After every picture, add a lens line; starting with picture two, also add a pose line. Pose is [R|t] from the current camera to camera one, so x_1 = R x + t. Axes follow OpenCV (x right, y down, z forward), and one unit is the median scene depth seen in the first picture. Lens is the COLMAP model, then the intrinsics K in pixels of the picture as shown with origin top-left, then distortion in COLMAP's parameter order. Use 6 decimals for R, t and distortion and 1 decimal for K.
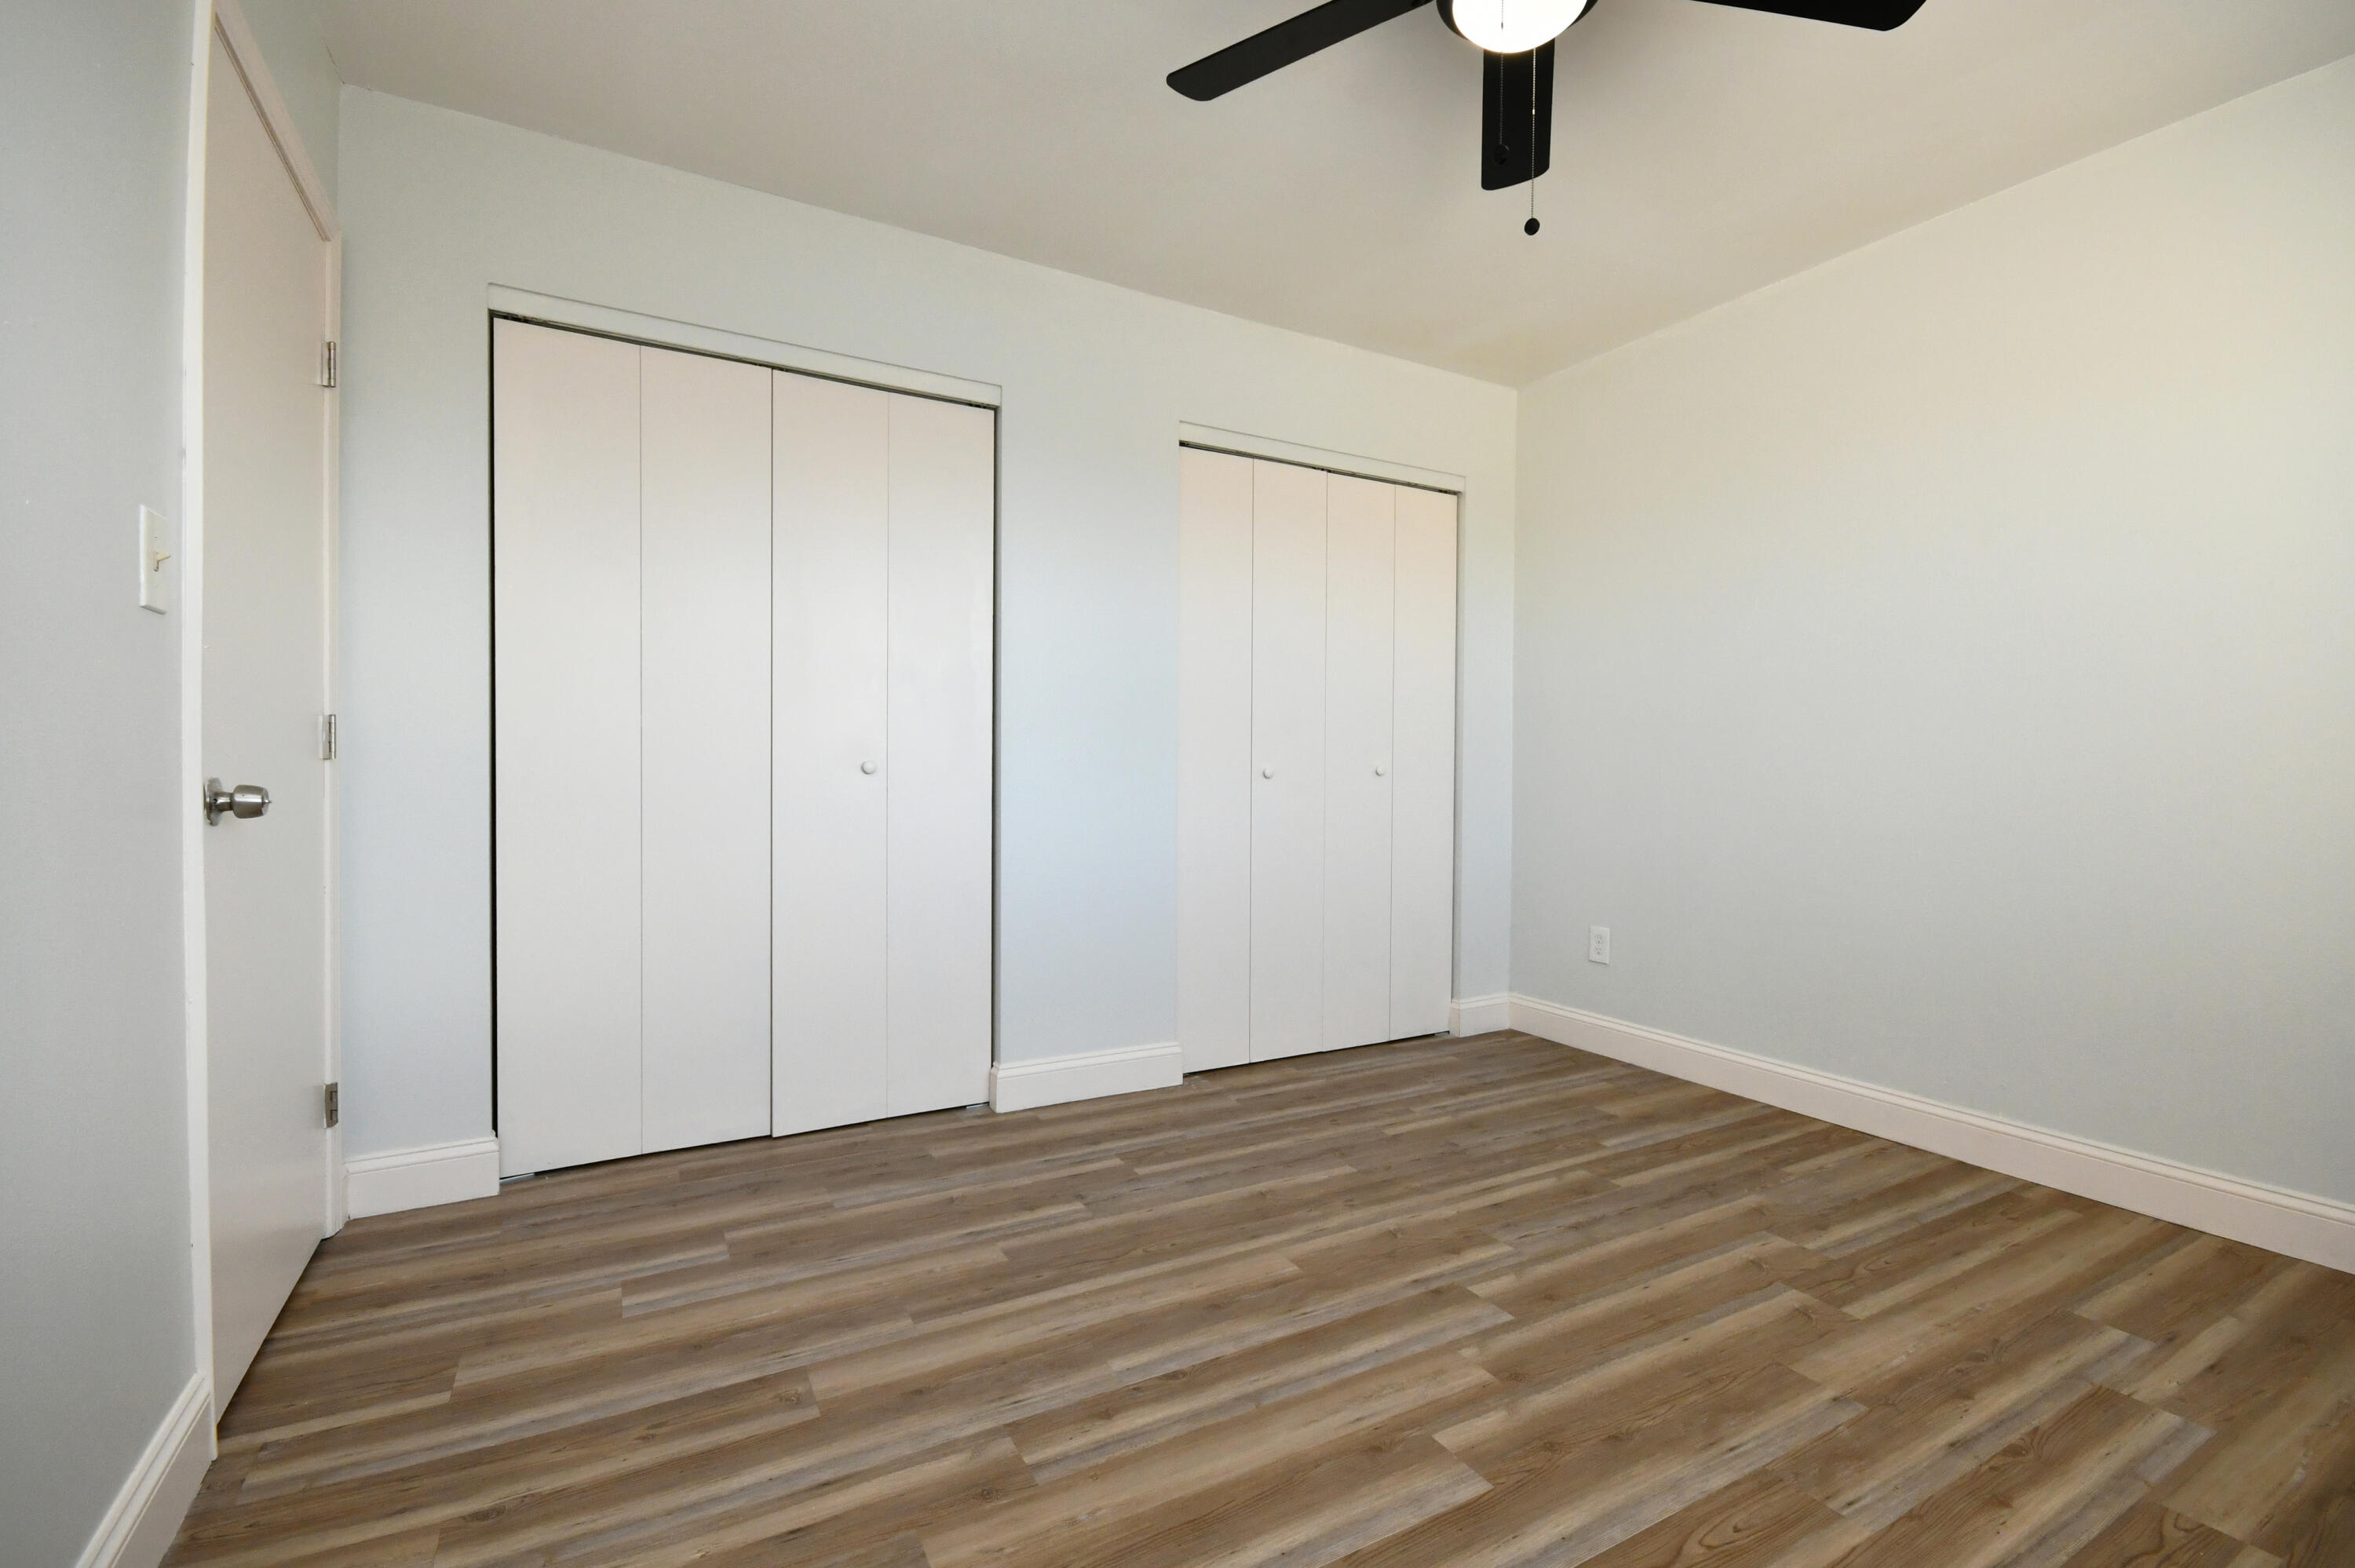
lens RADIAL K [[1053.0, 0, 1187.8], [0, 1053.0, 778.2], [0, 0, 1]] dist [0.002536, -0.017070]
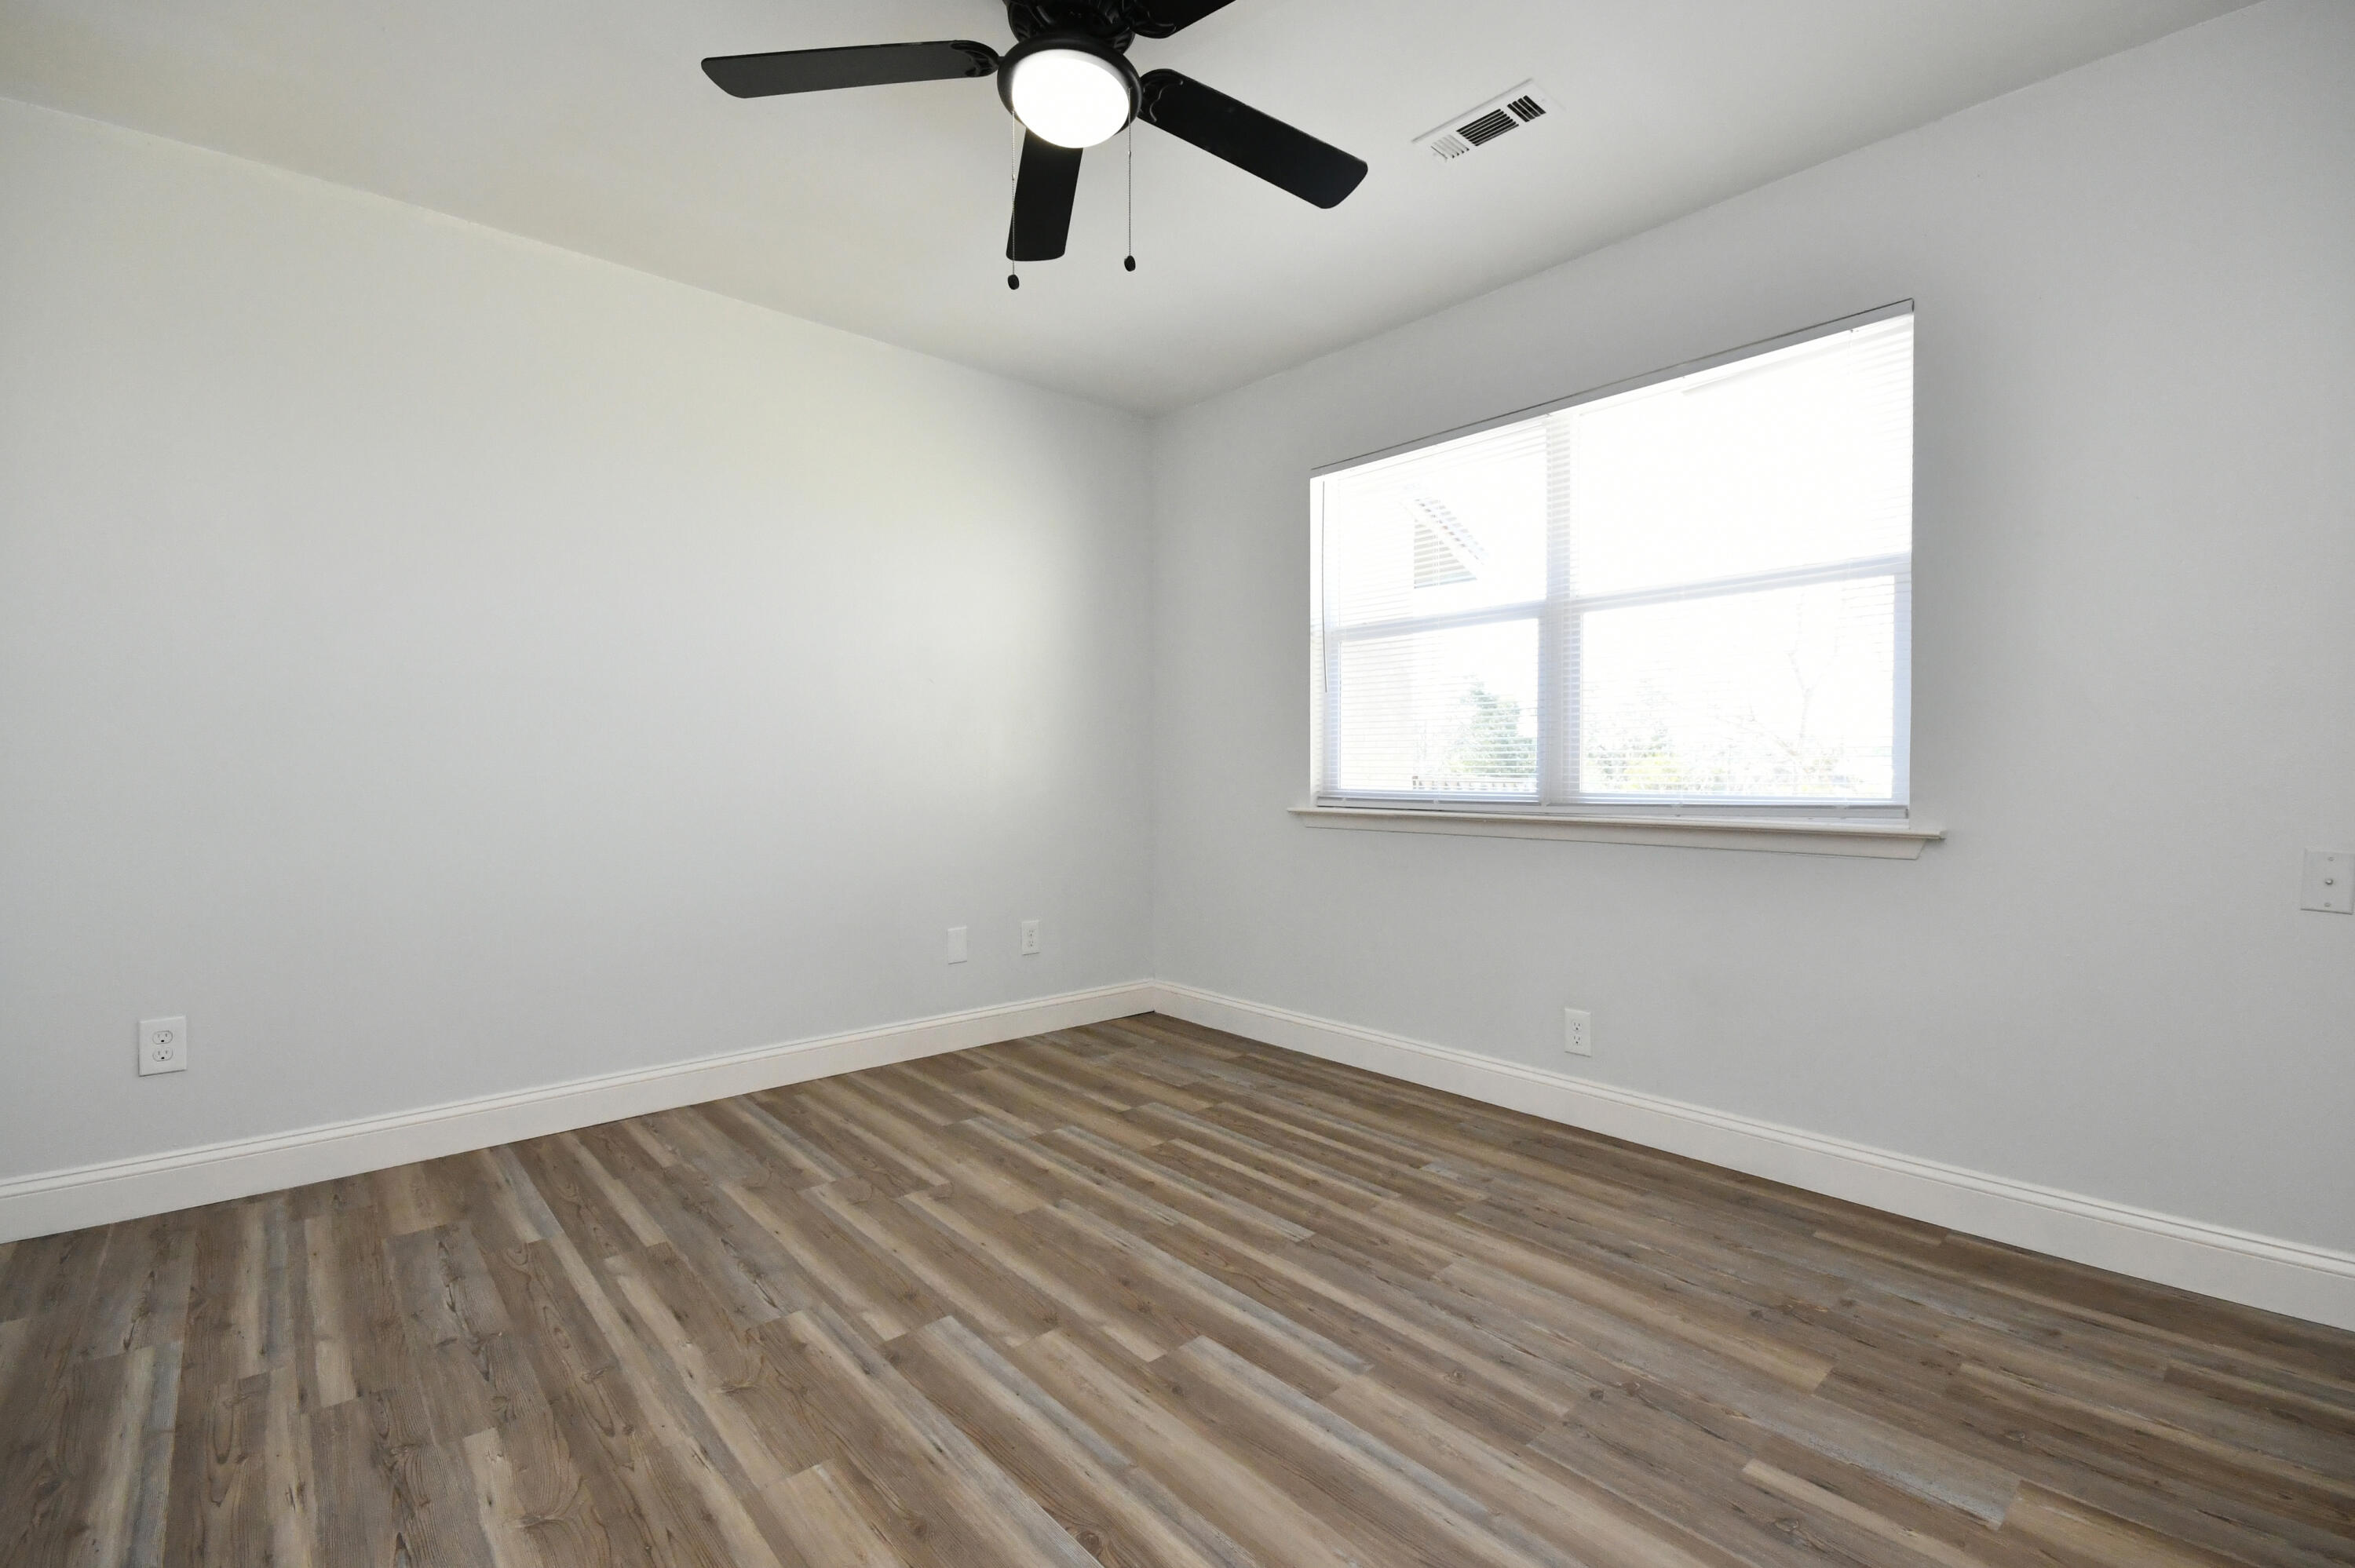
lens RADIAL K [[1053.0, 0, 1187.8], [0, 1053.0, 778.2], [0, 0, 1]] dist [0.002536, -0.017070]
pose [[-0.241403, -0.024476, 0.970116, -0.622774], [0.012233, 0.999526, 0.028262, -0.030909], [-0.970348, 0.018690, -0.240989, 0.868230]]
